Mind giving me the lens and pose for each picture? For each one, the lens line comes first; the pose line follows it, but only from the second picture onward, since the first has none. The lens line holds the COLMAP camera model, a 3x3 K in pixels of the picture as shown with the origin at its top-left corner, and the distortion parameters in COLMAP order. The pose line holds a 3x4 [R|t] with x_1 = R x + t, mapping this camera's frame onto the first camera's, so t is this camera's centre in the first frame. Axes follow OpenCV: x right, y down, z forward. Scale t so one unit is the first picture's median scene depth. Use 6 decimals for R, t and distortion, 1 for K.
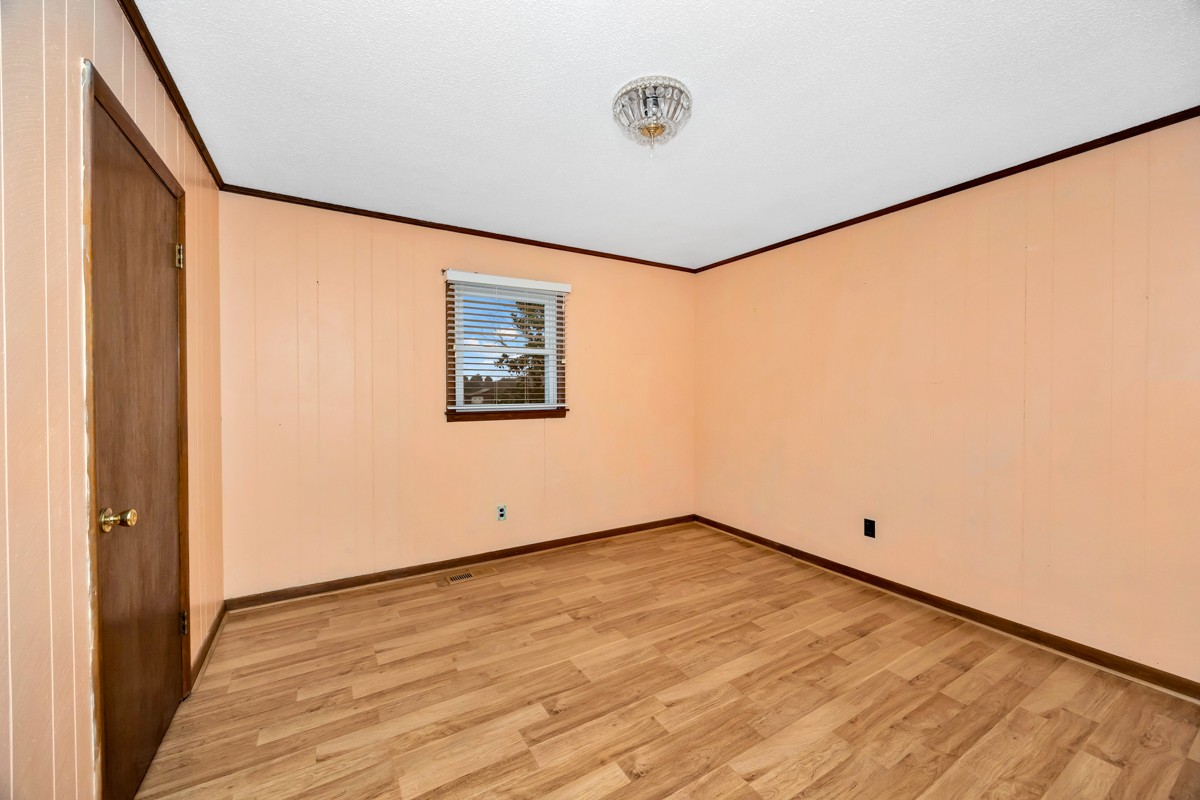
lens RADIAL K [[455.3, 0, 589.4], [0, 455.3, 398.0], [0, 0, 1]] dist [-0.001344, 0.000180]
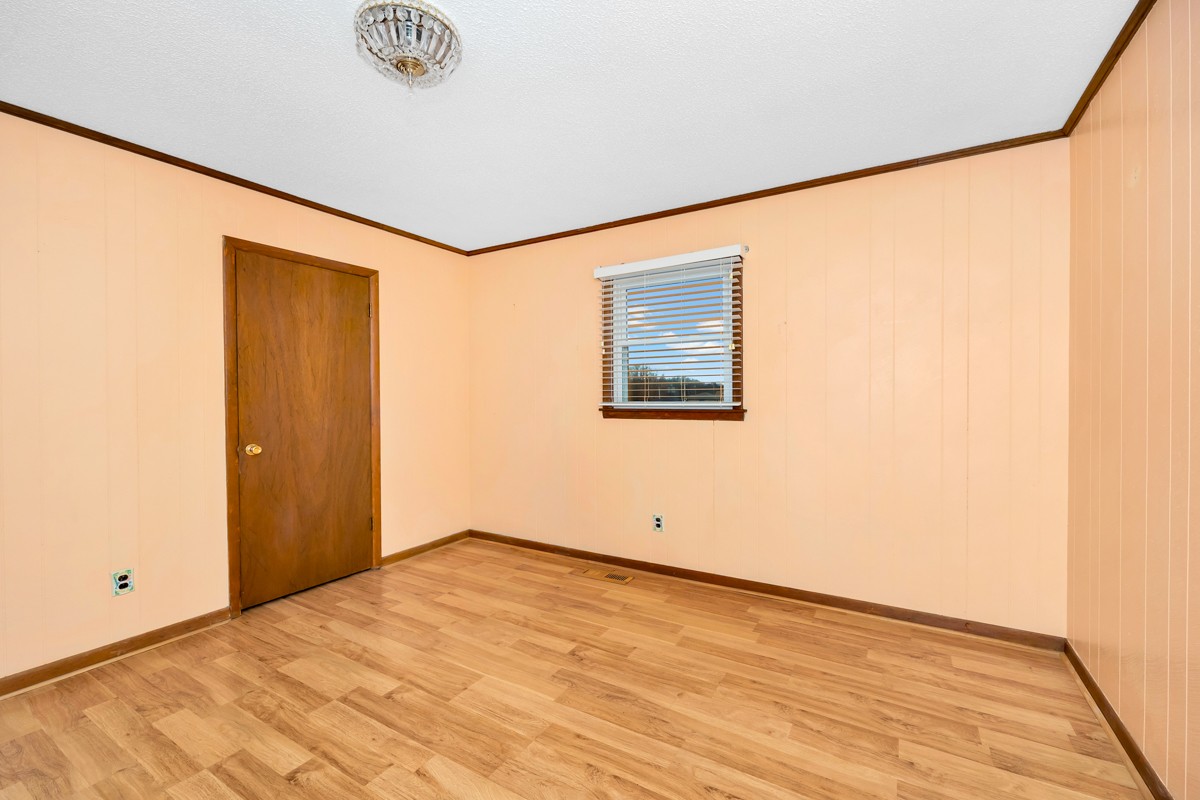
lens RADIAL K [[455.3, 0, 589.4], [0, 455.3, 398.0], [0, 0, 1]] dist [-0.001344, 0.000180]
pose [[0.508853, 0.002812, -0.860849, 0.619704], [-0.007798, 0.999969, -0.001343, 0.010948], [0.860818, 0.007396, 0.508859, 0.518405]]
